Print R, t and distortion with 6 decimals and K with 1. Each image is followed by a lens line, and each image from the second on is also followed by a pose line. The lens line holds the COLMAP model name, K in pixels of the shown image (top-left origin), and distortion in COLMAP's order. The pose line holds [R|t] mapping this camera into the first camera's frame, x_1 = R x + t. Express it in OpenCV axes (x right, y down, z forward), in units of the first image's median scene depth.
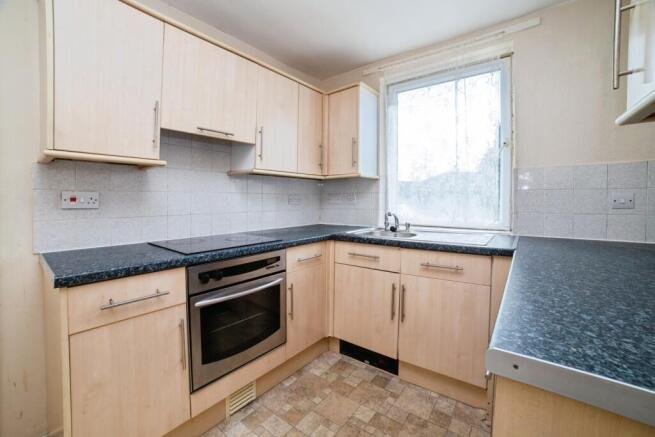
lens RADIAL K [[270.2, 0, 329.5], [0, 270.2, 212.9], [0, 0, 1]] dist [-0.044159, 0.004422]
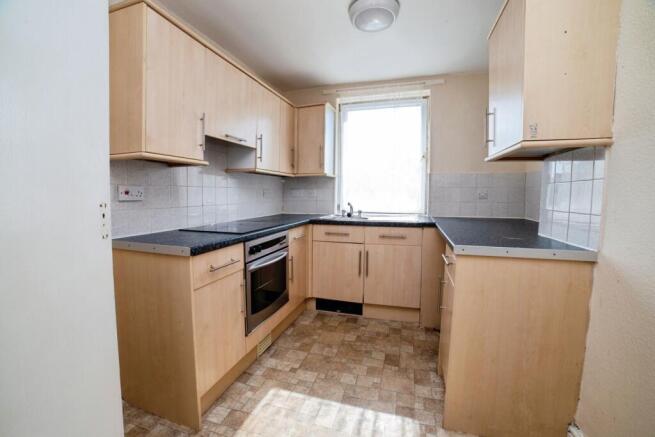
lens RADIAL K [[270.2, 0, 326.9], [0, 270.2, 219.5], [0, 0, 1]] dist [-0.044159, 0.004422]
pose [[0.939579, -0.032475, 0.340789, -0.441798], [0.016506, 0.998630, 0.049657, 0.018413], [-0.341935, -0.041031, 0.938827, -0.316401]]
